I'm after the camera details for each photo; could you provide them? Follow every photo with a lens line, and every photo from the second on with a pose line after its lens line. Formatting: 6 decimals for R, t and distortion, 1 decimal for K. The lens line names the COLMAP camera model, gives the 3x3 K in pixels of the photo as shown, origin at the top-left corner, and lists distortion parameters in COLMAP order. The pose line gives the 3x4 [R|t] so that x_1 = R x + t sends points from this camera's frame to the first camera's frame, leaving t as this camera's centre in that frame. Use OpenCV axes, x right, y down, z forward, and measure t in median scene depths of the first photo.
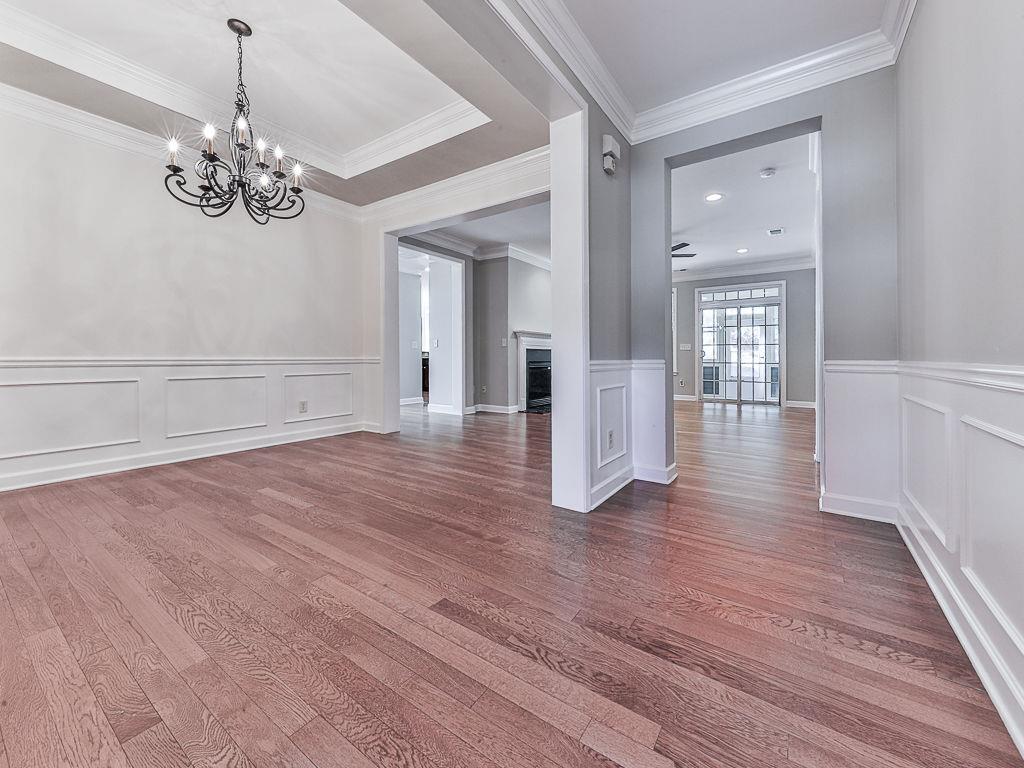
lens RADIAL K [[415.5, 0, 539.1], [0, 415.5, 356.3], [0, 0, 1]] dist [0.007636, 0.000565]
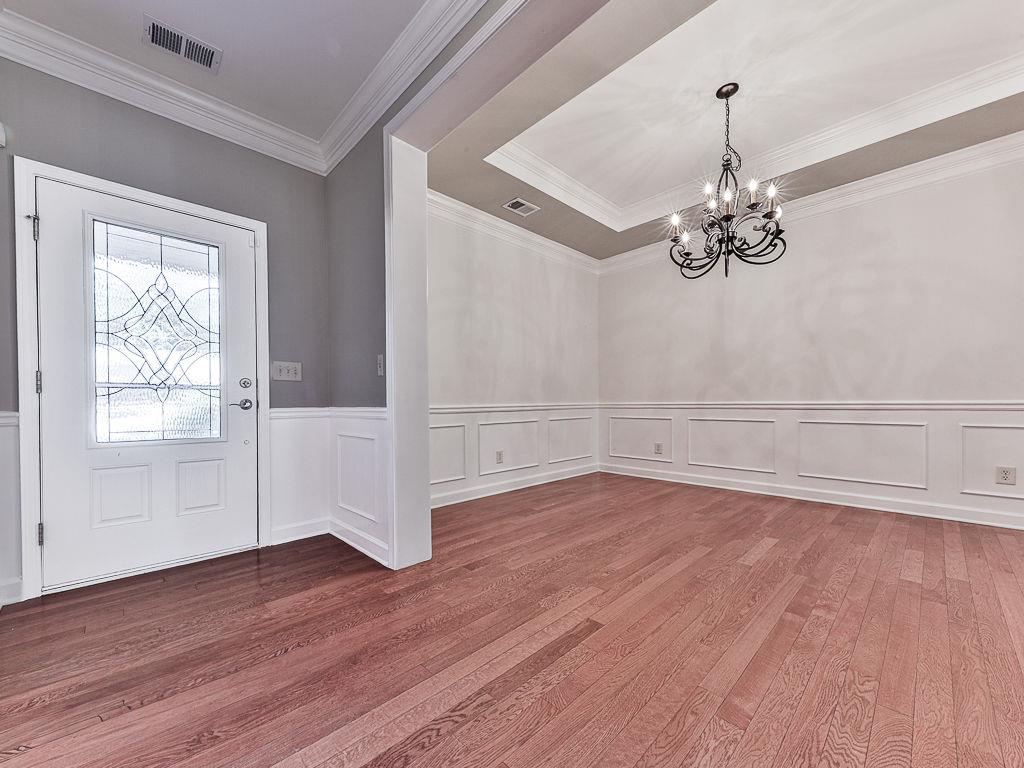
lens RADIAL K [[394.9, 0, 484.2], [0, 394.9, 410.9], [0, 0, 1]] dist [0.011206, -0.001453]
pose [[-0.264142, 0.019910, -0.964278, 0.225467], [0.010068, 0.999789, 0.017885, 0.000812], [0.964431, -0.004985, -0.264286, 0.347685]]
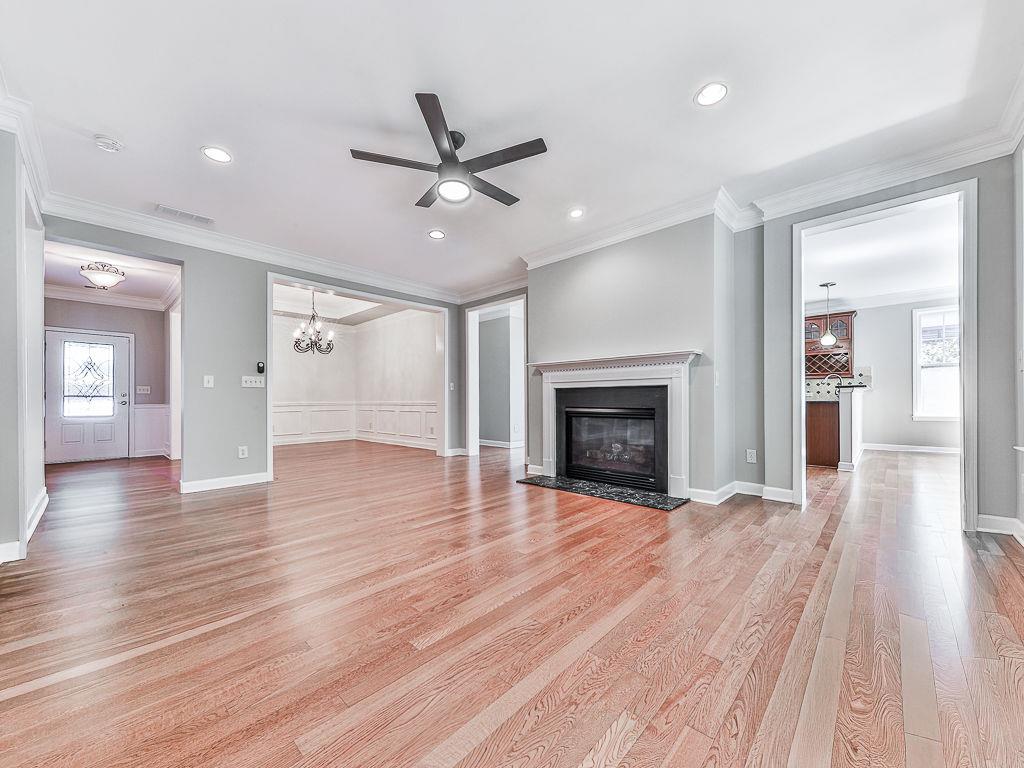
lens RADIAL K [[394.9, 0, 515.9], [0, 394.9, 401.7], [0, 0, 1]] dist [0.011206, -0.001453]
pose [[-0.207298, 0.002582, -0.978274, 0.879932], [0.007838, 0.999969, 0.000979, 0.003398], [0.978246, -0.007465, -0.207312, 1.528229]]
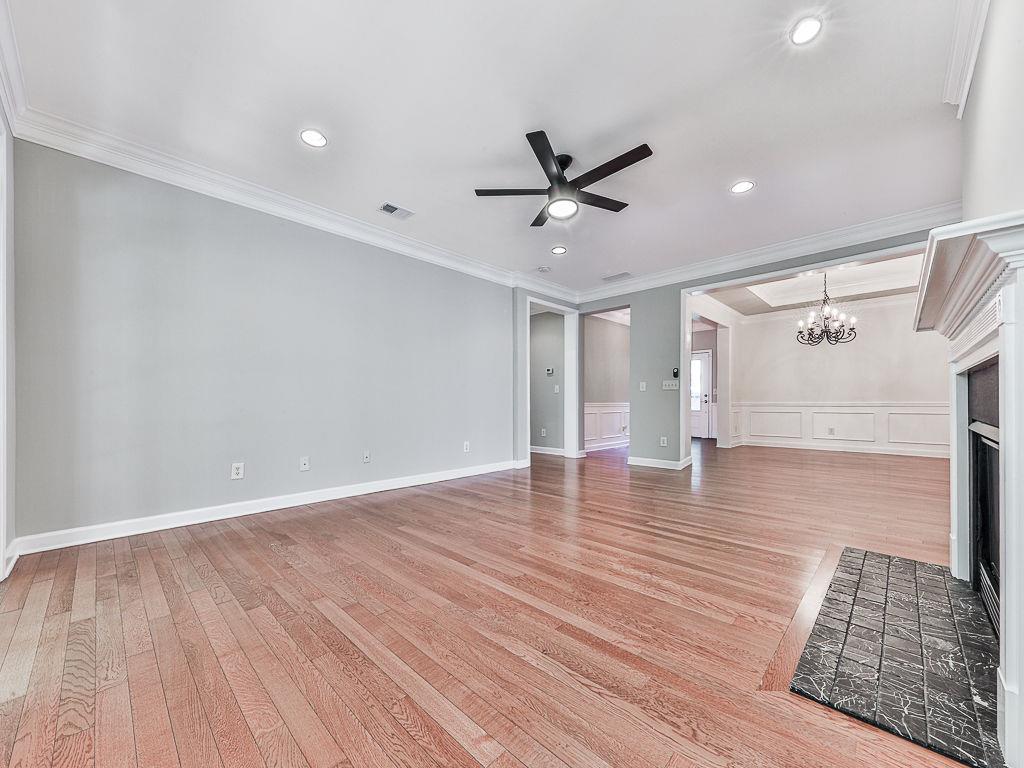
lens RADIAL K [[394.9, 0, 492.7], [0, 394.9, 398.7], [0, 0, 1]] dist [0.011206, -0.001453]
pose [[-0.967498, 0.001428, 0.252876, 0.302750], [-0.000436, 0.999973, -0.007315, -0.000915], [-0.252880, -0.007188, -0.967471, 1.943073]]
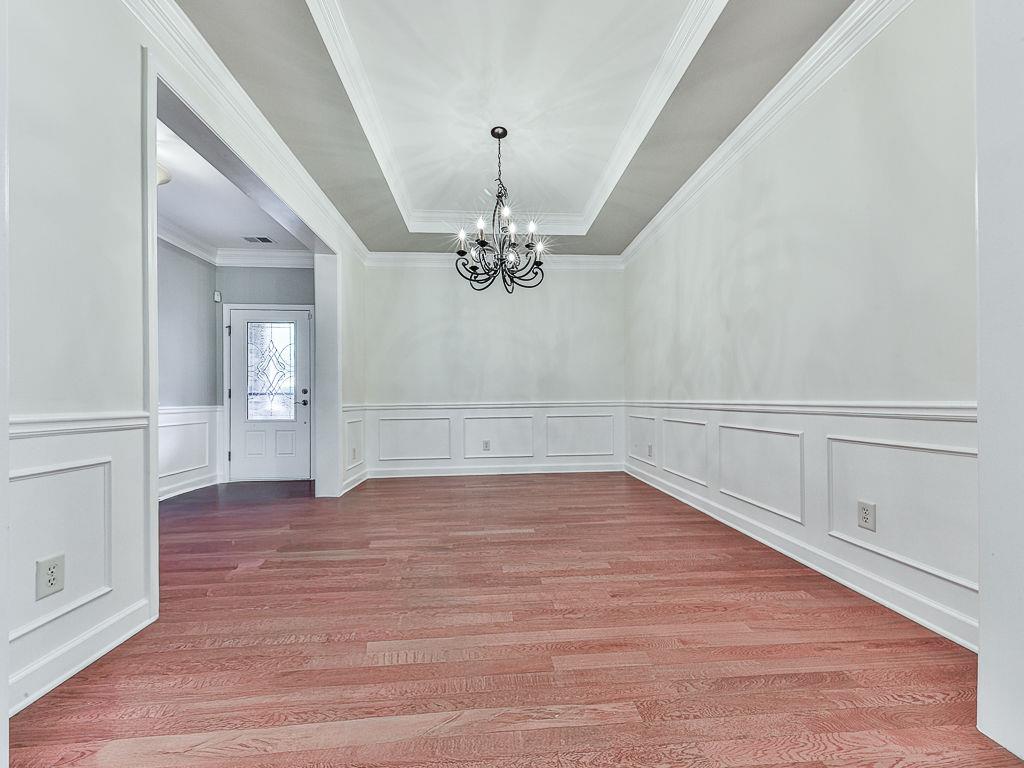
lens RADIAL K [[407.1, 0, 519.4], [0, 407.1, 402.2], [0, 0, 1]] dist [0.012127, -0.001430]
pose [[-0.810150, 0.010901, -0.586121, -0.029142], [0.010624, 0.999936, 0.003912, -0.001201], [0.586126, -0.003058, -0.810214, 1.034034]]
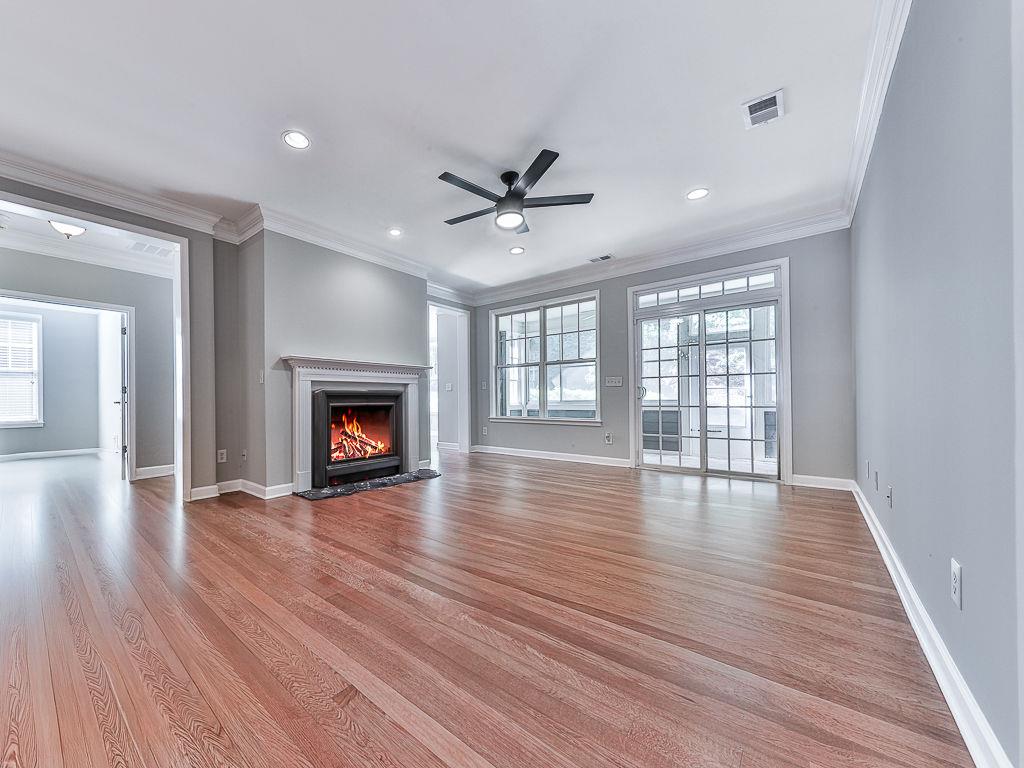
lens RADIAL K [[394.9, 0, 487.3], [0, 394.9, 403.0], [0, 0, 1]] dist [0.011206, -0.001453]
pose [[0.990107, -0.011145, -0.139871, 0.426095], [0.012198, 0.999903, 0.006676, 0.004985], [0.139783, -0.008316, 0.990147, 0.666945]]
